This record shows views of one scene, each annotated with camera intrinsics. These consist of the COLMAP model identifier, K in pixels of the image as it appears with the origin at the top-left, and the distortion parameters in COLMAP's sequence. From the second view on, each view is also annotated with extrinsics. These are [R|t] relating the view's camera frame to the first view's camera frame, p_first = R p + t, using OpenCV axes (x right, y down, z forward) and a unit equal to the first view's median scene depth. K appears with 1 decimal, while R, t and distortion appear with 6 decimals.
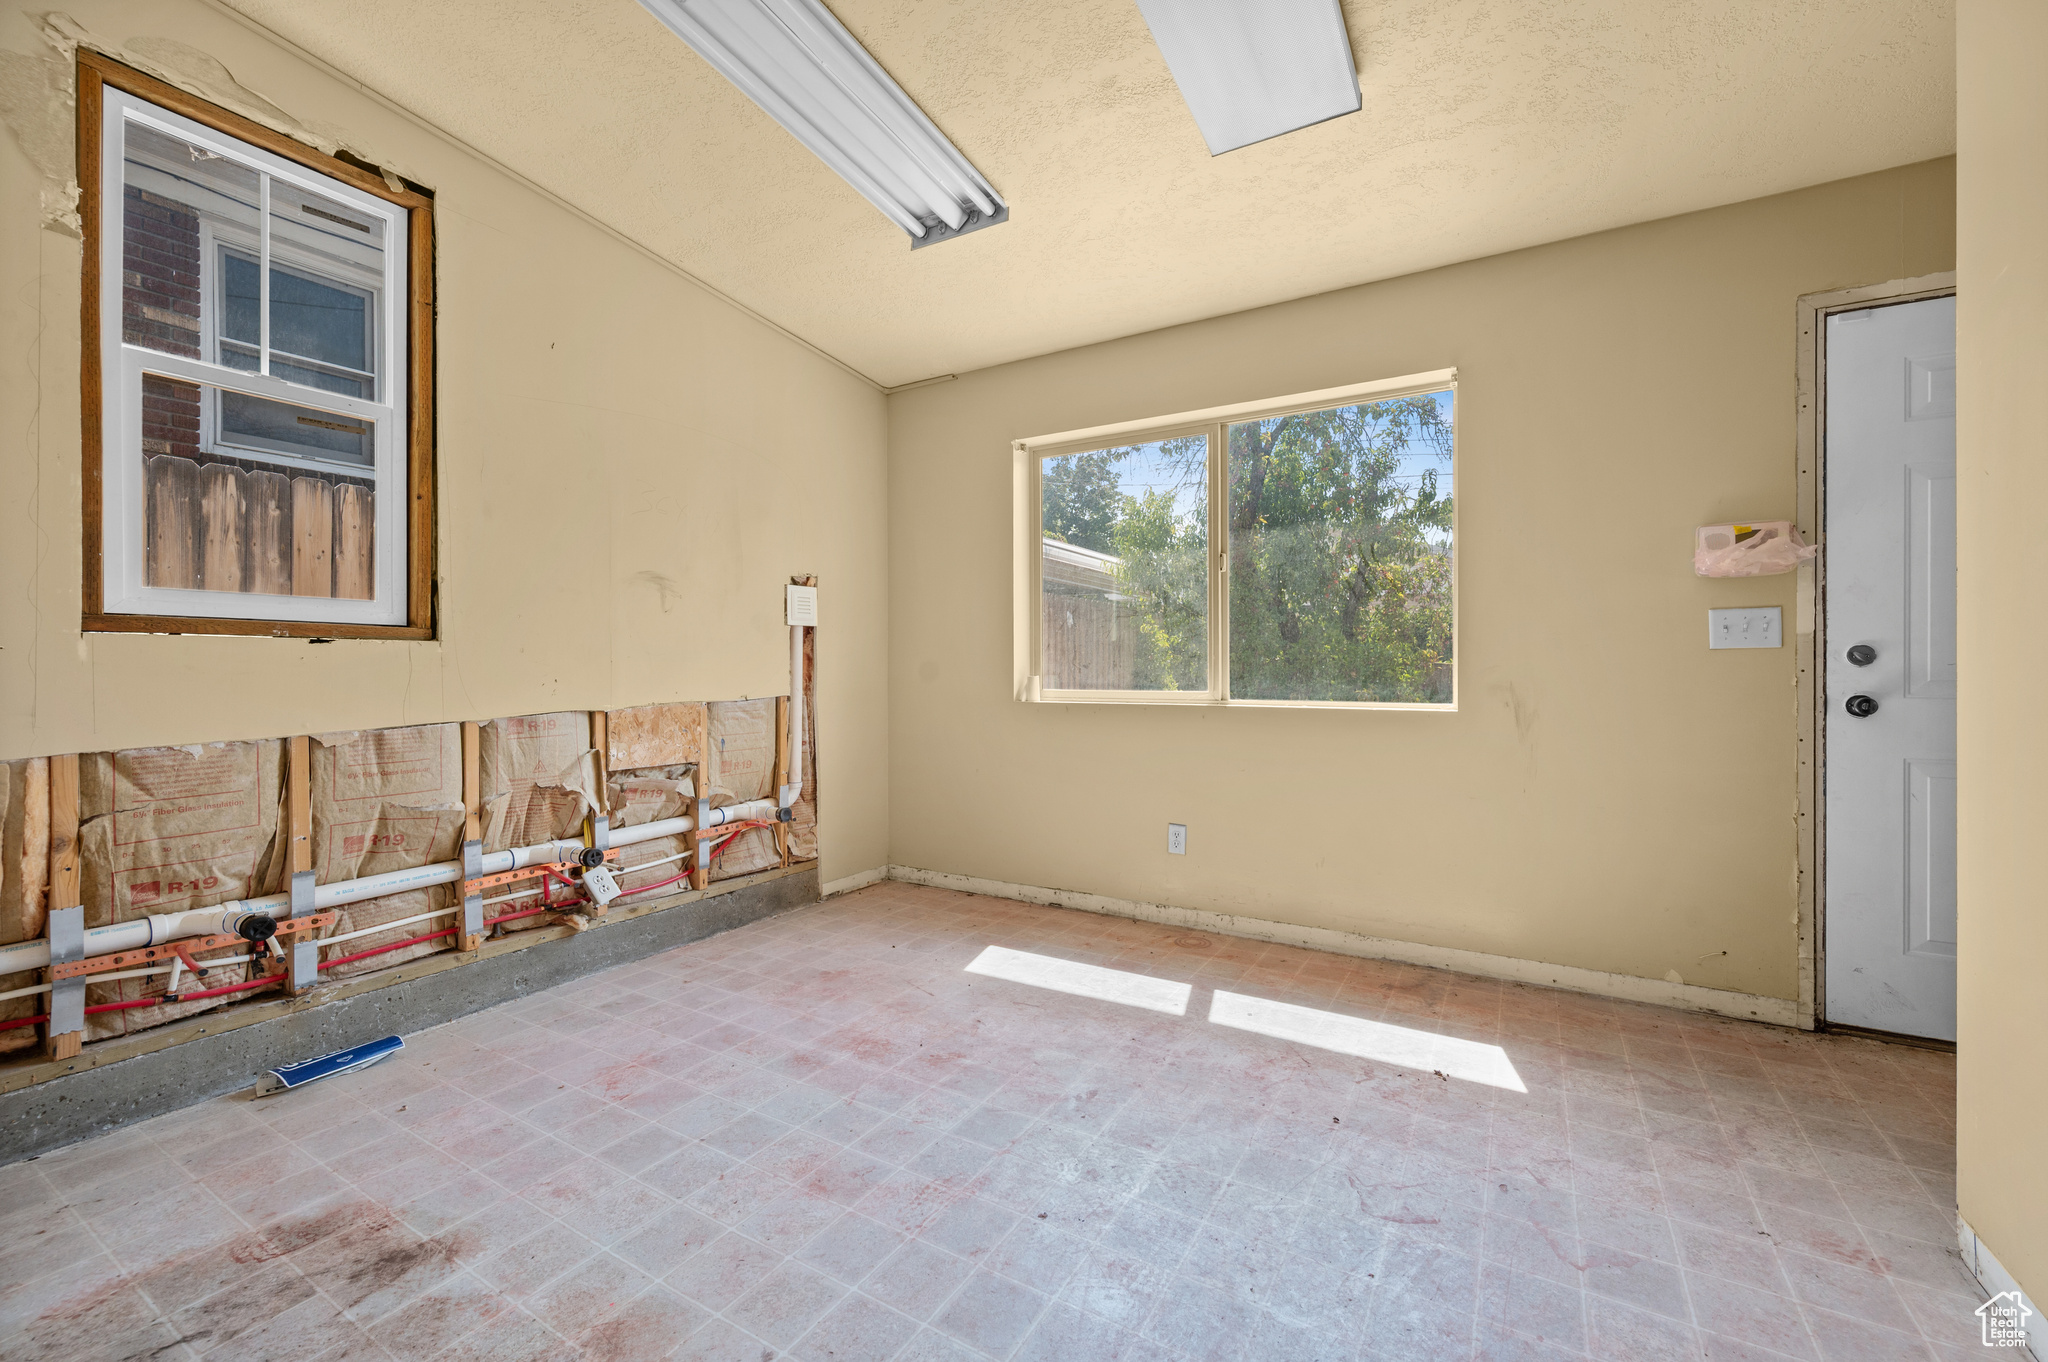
lens RADIAL K [[825.6, 0, 1034.8], [0, 825.6, 670.7], [0, 0, 1]] dist [-0.001026, -0.000146]
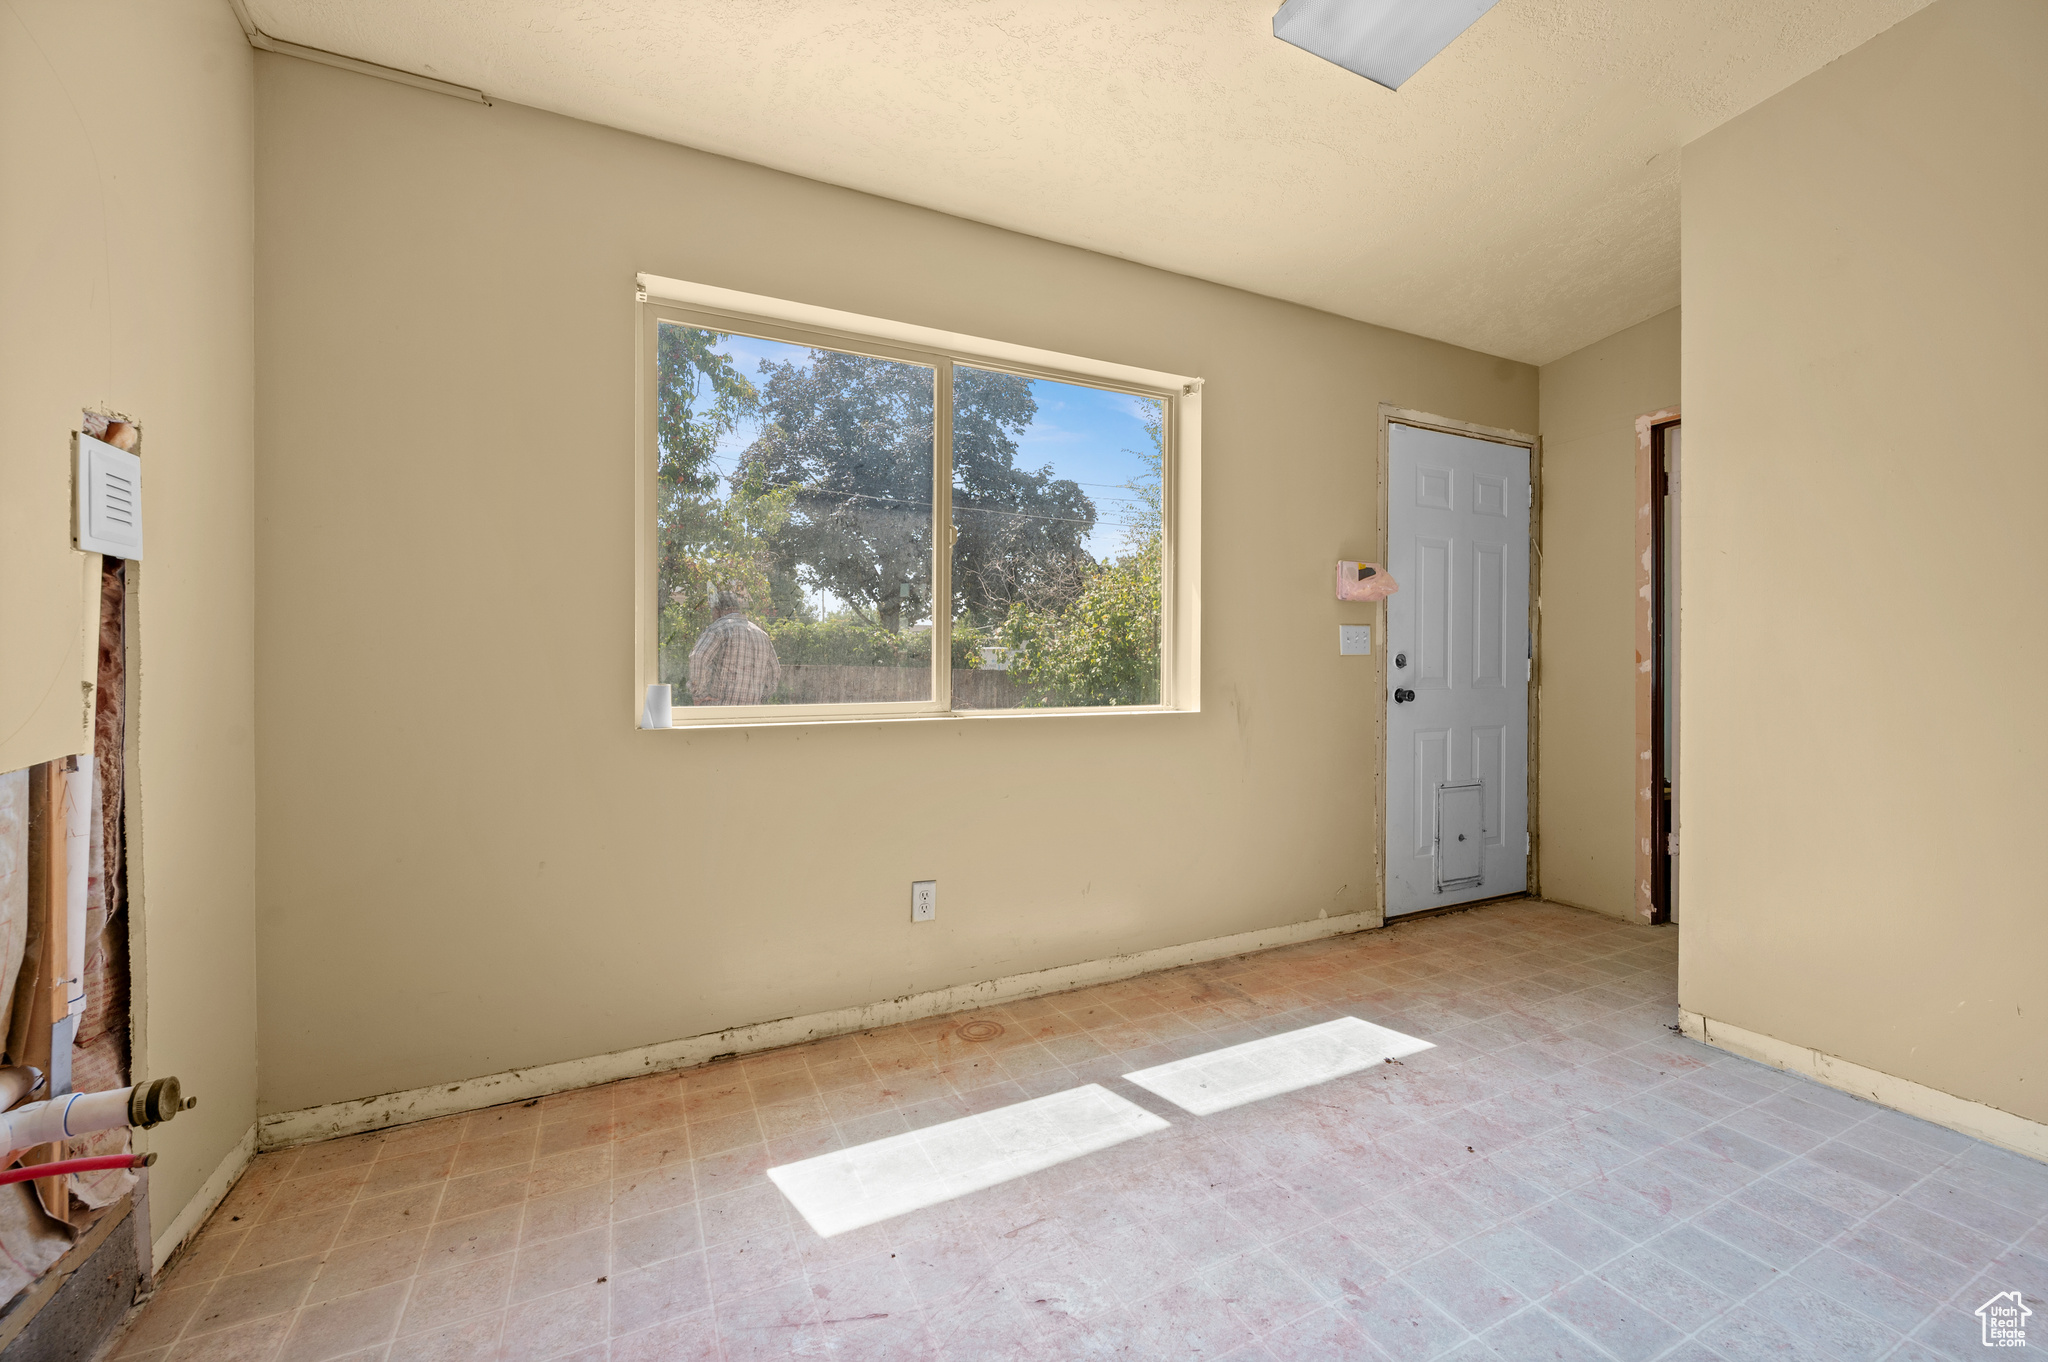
lens RADIAL K [[825.6, 0, 1034.8], [0, 825.6, 670.7], [0, 0, 1]] dist [-0.001026, -0.000146]
pose [[0.544227, -0.002585, 0.838934, -0.490698], [0.004146, 0.999991, 0.000392, -0.004179], [-0.838927, 0.003264, 0.544233, 0.634131]]
